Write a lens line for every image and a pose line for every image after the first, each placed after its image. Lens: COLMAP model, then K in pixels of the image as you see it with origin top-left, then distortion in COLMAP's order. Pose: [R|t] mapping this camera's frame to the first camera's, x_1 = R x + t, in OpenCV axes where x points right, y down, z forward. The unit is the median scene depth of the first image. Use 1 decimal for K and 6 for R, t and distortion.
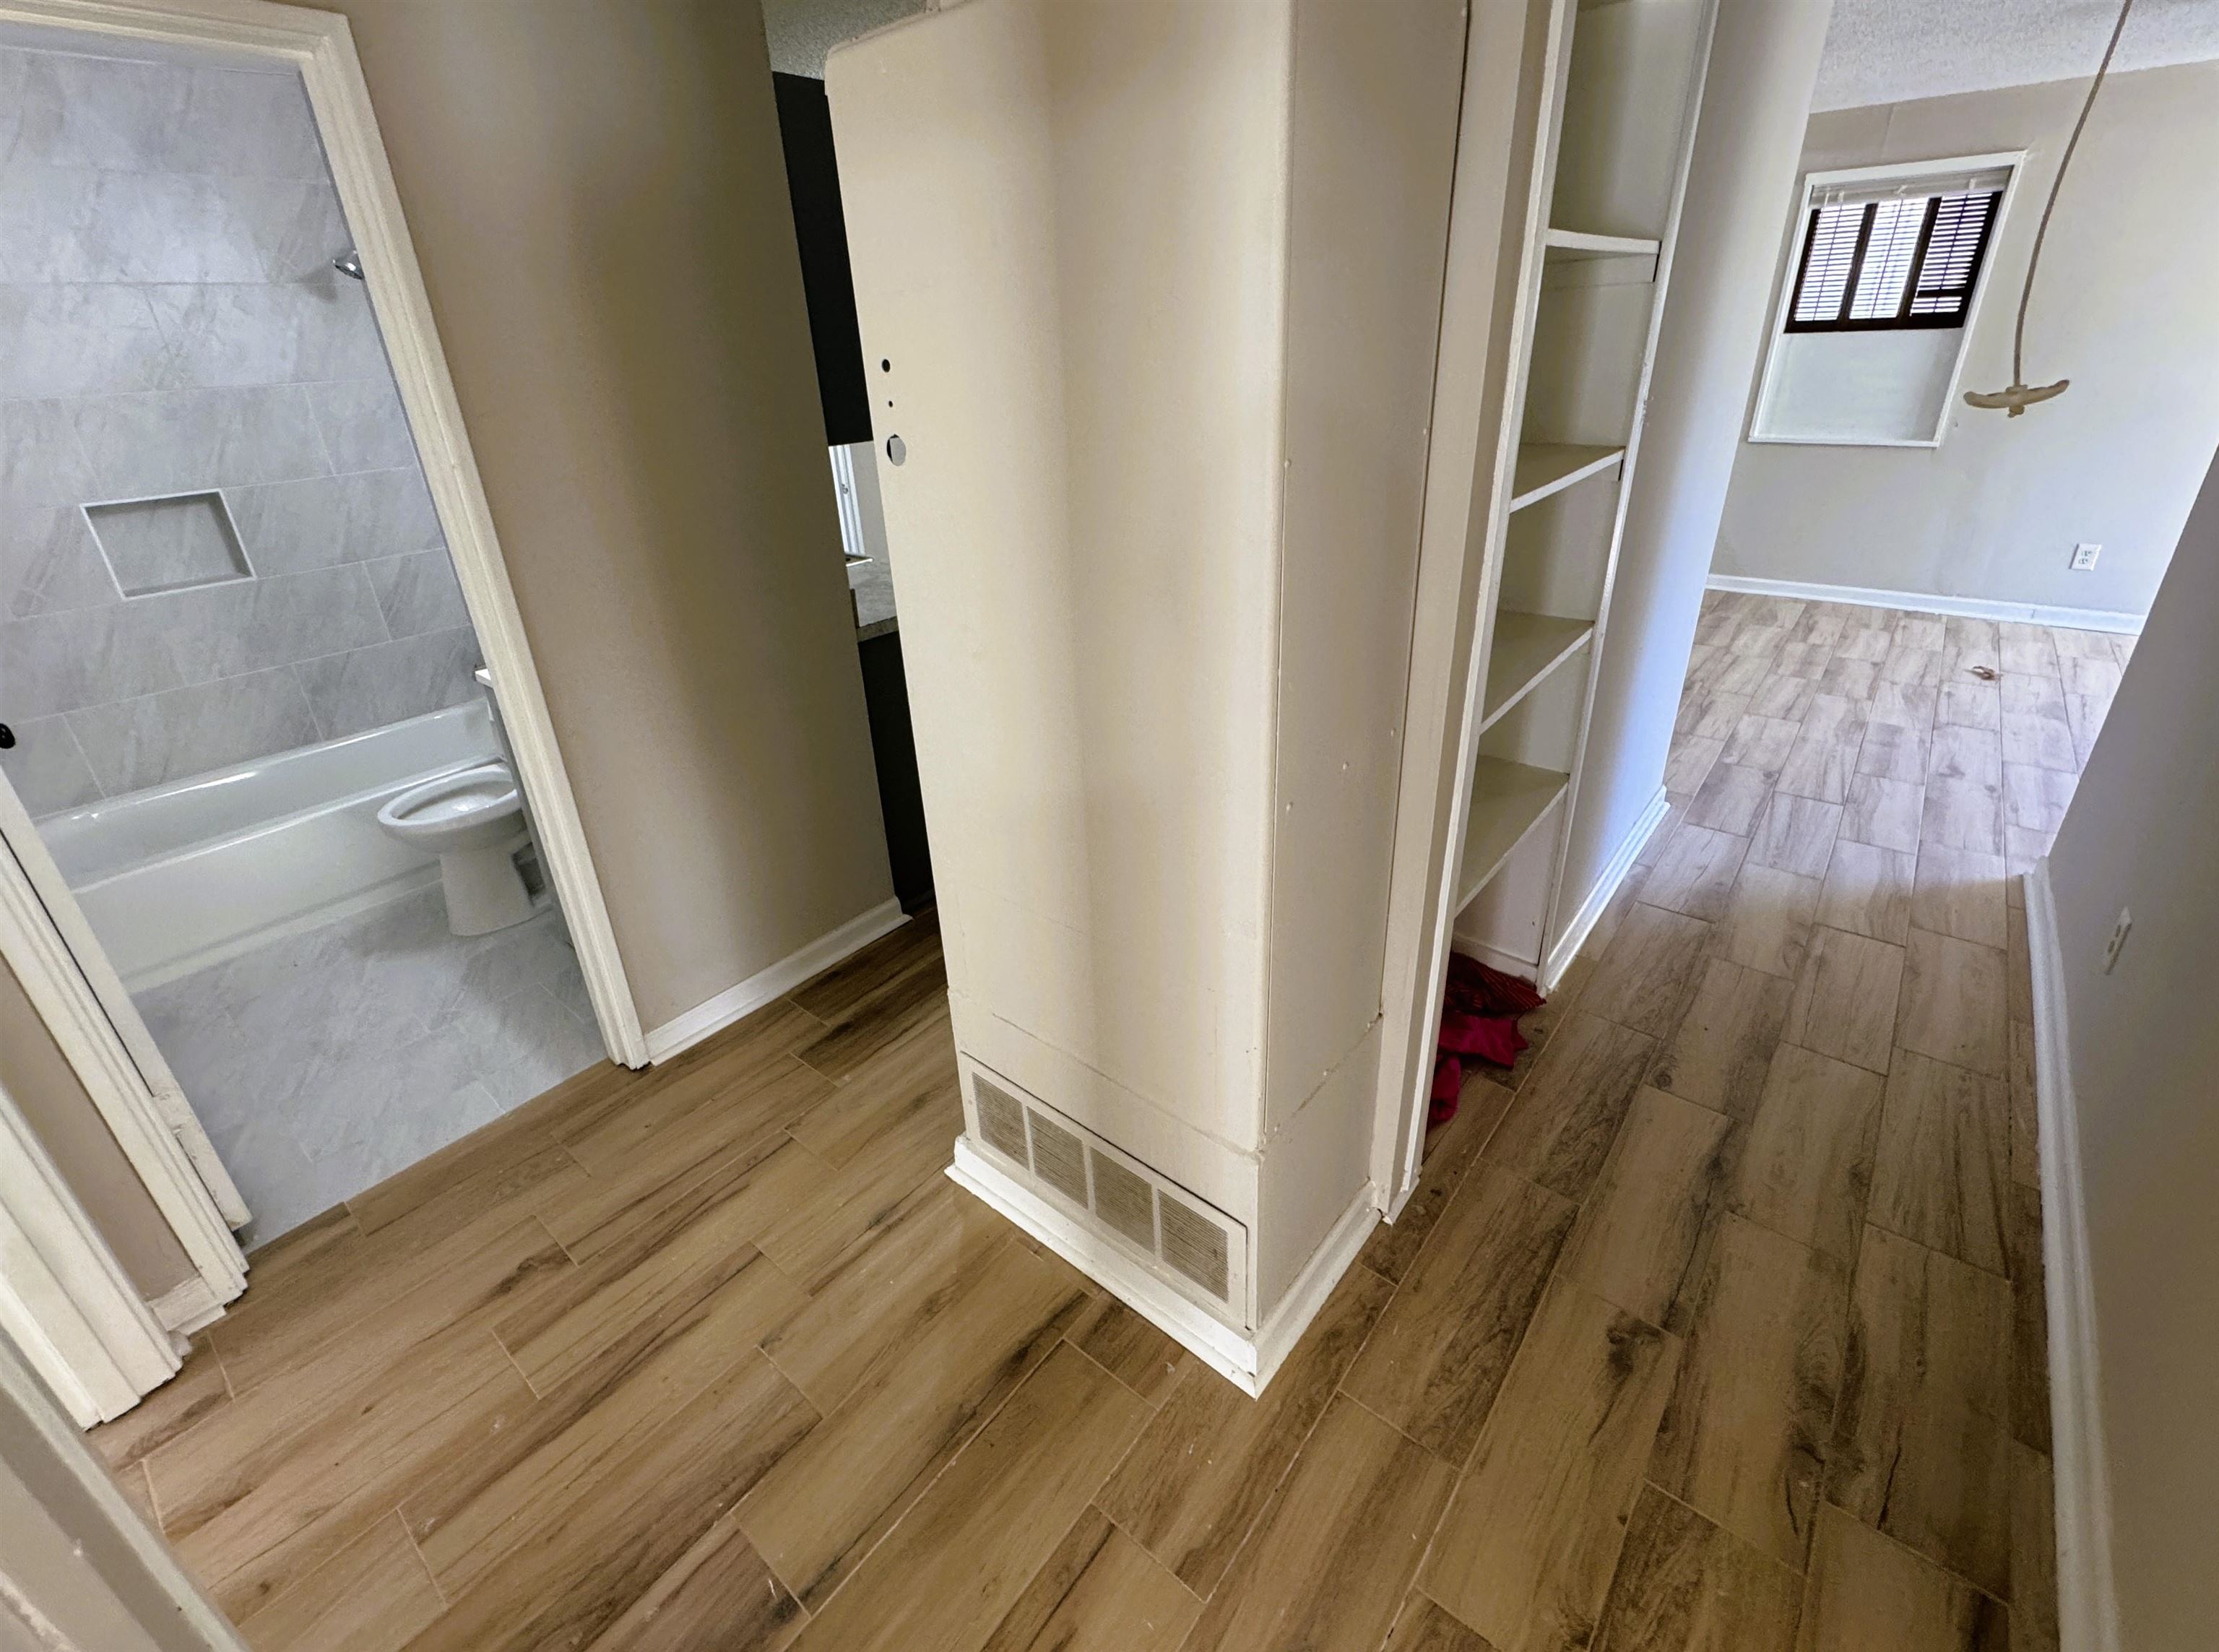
lens RADIAL K [[973.4, 0, 1088.6], [0, 973.4, 791.0], [0, 0, 1]] dist [0.000354, 0.001626]
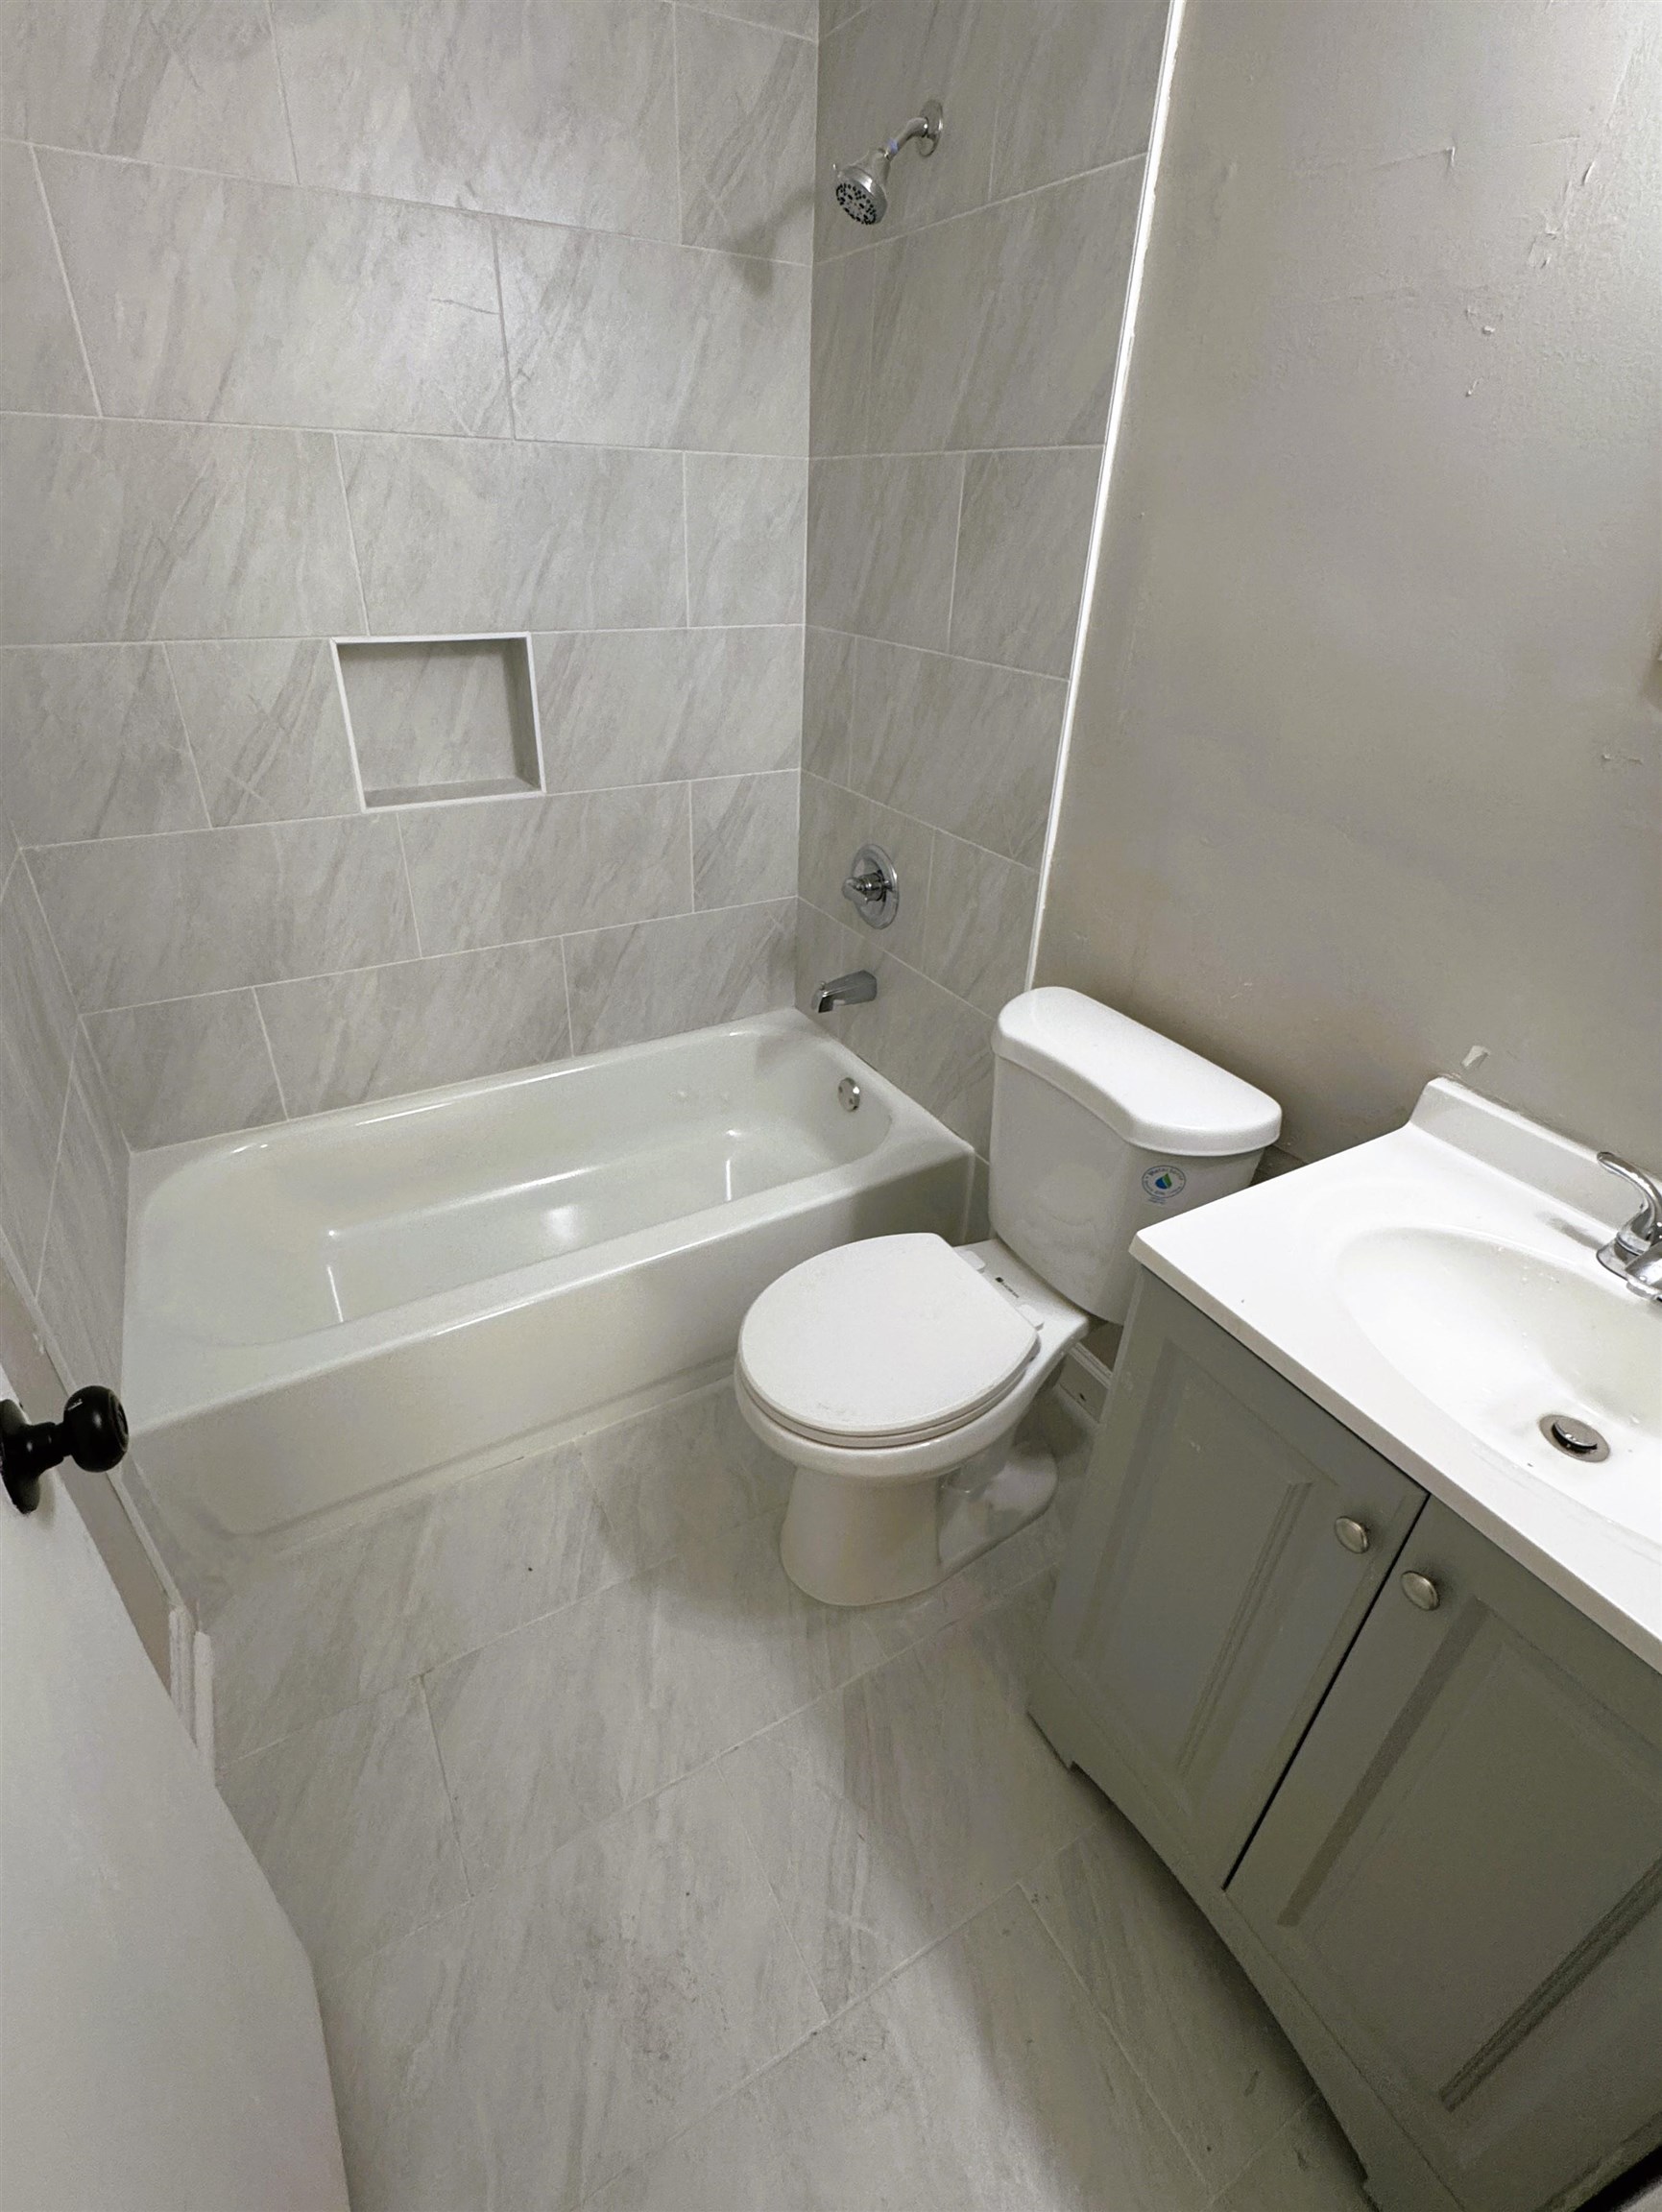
lens RADIAL K [[1006.3, 0, 826.2], [0, 1006.3, 1100.1], [0, 0, 1]] dist [-0.003418, -0.000366]
pose [[0.937334, 0.233509, -0.258610, -0.516090], [-0.208959, 0.970649, 0.119064, -0.152616], [0.278822, -0.057564, 0.958616, 0.474108]]
